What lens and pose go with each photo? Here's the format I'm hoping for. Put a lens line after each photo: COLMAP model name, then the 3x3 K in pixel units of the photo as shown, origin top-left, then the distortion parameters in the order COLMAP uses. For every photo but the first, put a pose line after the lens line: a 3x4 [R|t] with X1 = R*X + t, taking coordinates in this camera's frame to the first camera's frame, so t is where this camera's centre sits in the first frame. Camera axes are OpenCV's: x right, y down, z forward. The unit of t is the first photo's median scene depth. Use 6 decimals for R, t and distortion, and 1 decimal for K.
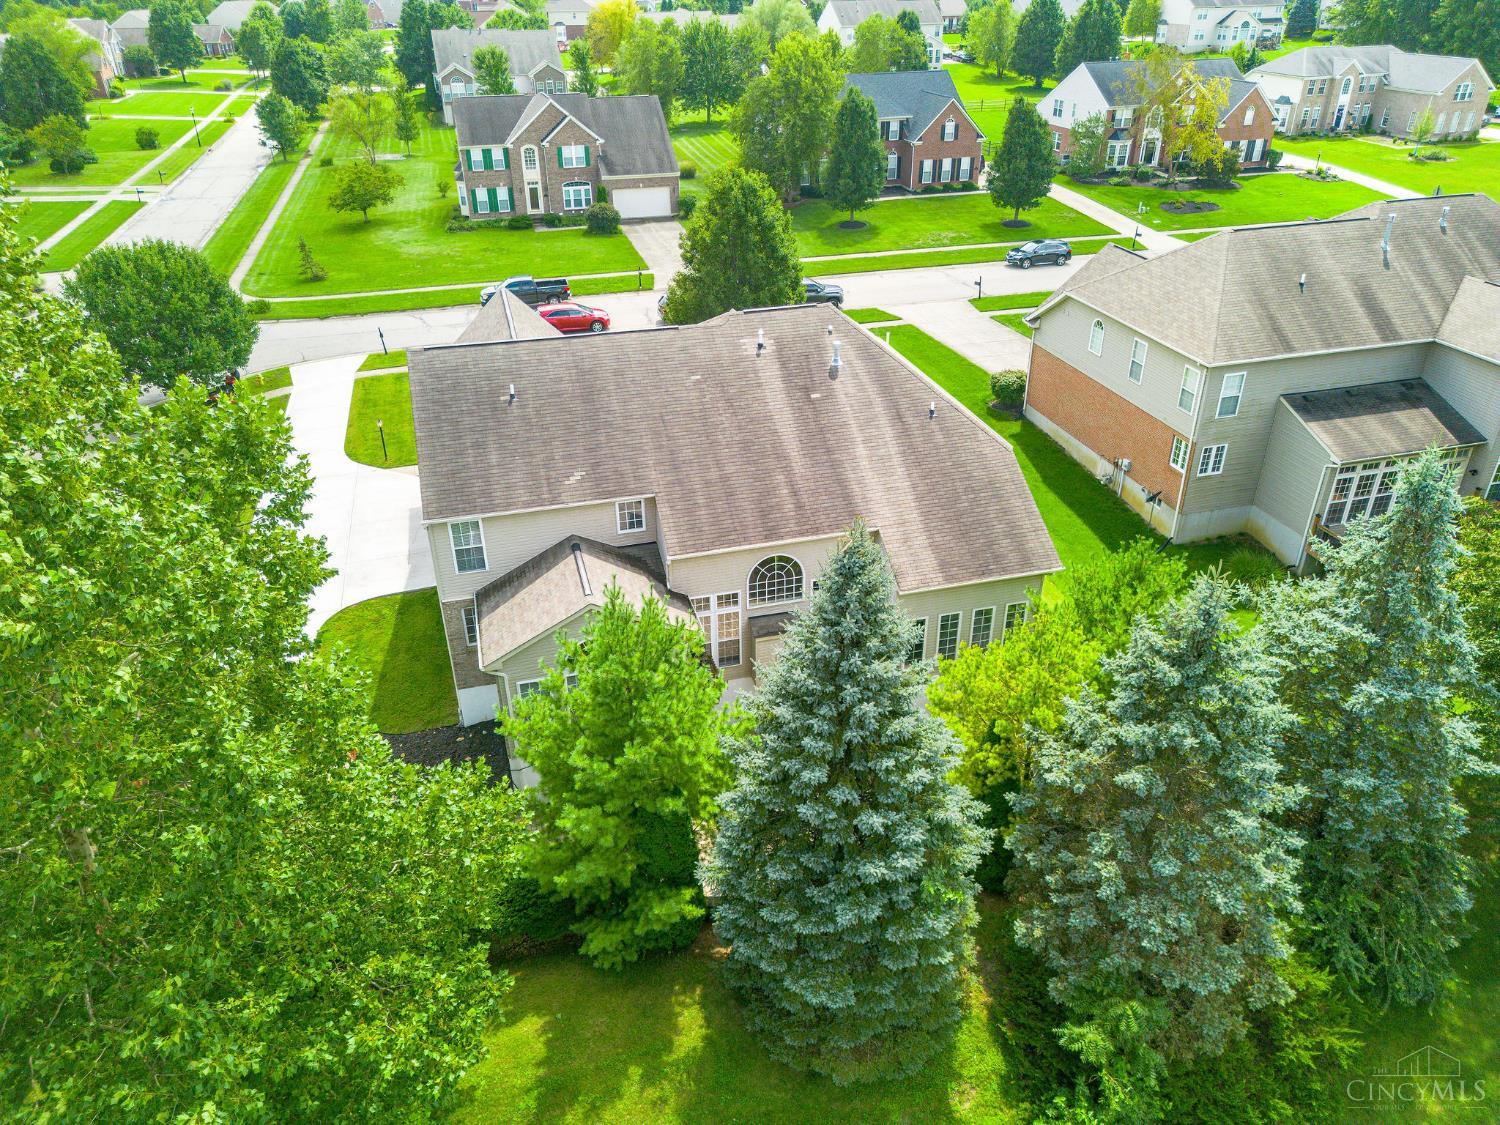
lens RADIAL K [[1062.6, 0, 750.0], [0, 1062.6, 562.5], [0, 0, 1]] dist [0.014354, -0.003767]
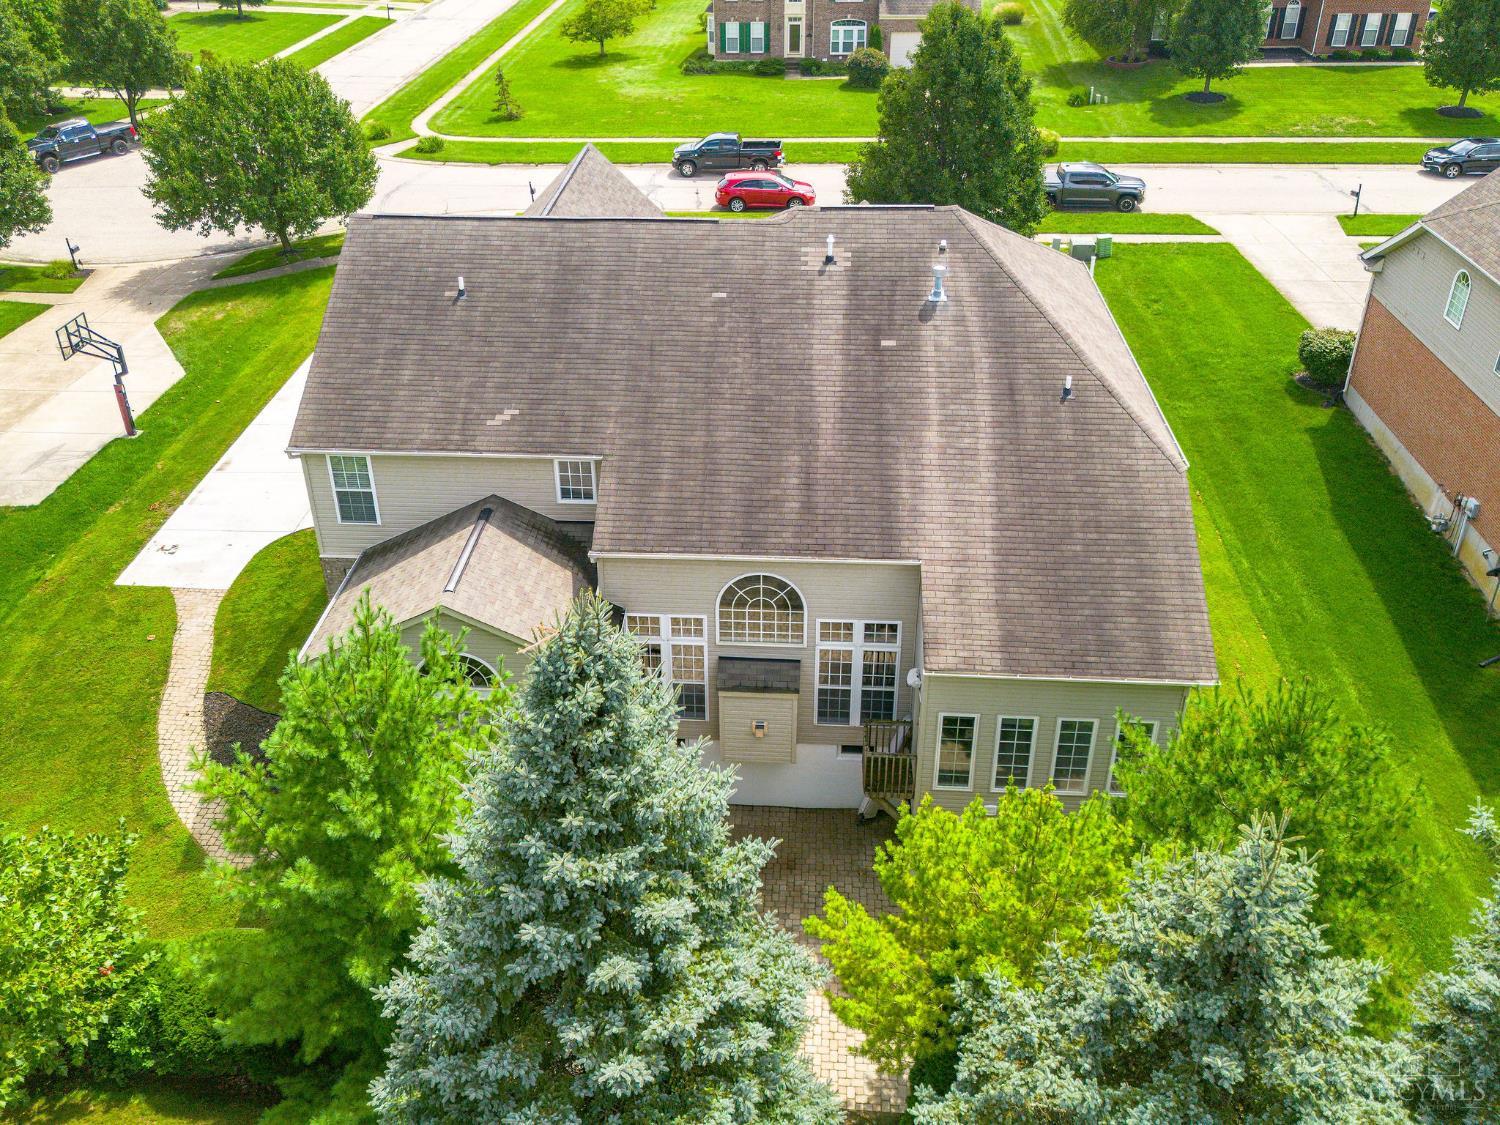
lens RADIAL K [[1271.5, 0, 719.1], [0, 1271.5, 459.2], [0, 0, 1]] dist [0.028710, -0.020845]
pose [[0.942803, 0.153442, -0.295934, 0.203575], [-0.158228, 0.987371, 0.007860, -0.073034], [0.293403, 0.039415, 0.955176, 0.208093]]
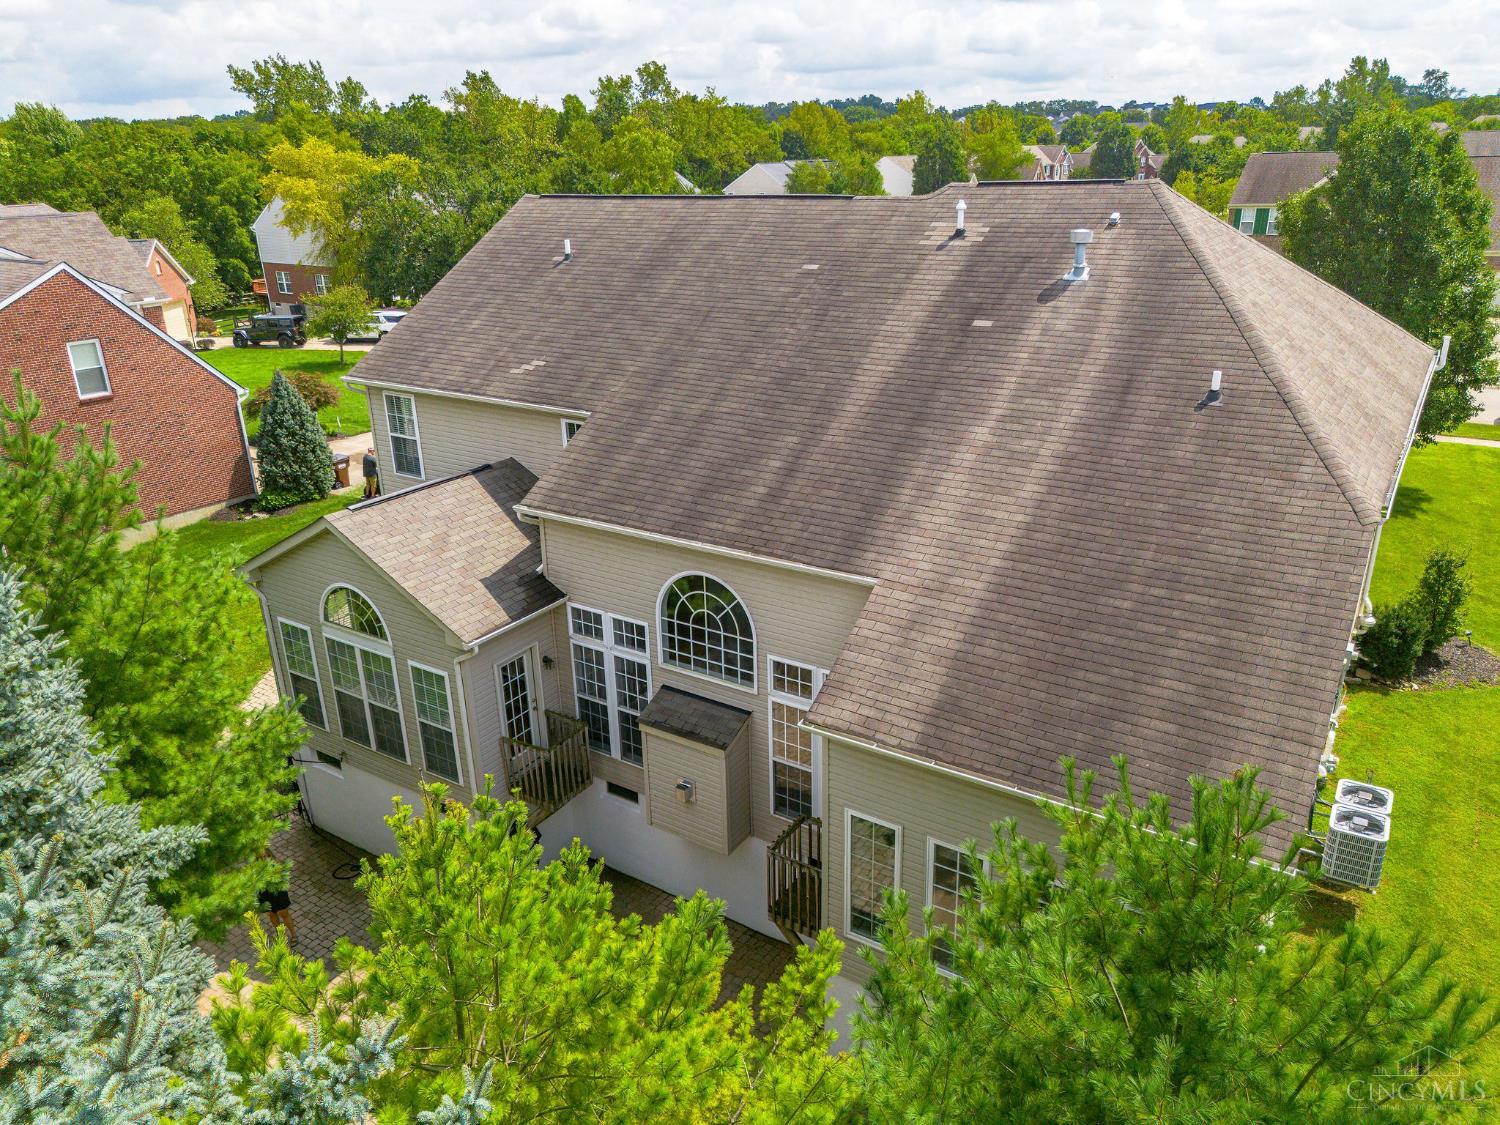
lens RADIAL K [[1062.6, 0, 750.0], [0, 1062.6, 562.5], [0, 0, 1]] dist [0.014354, -0.003767]
pose [[0.660747, 0.261388, -0.703626, 0.350967], [-0.354066, 0.935102, 0.014888, -0.025063], [0.661853, 0.239293, 0.710415, 0.600301]]
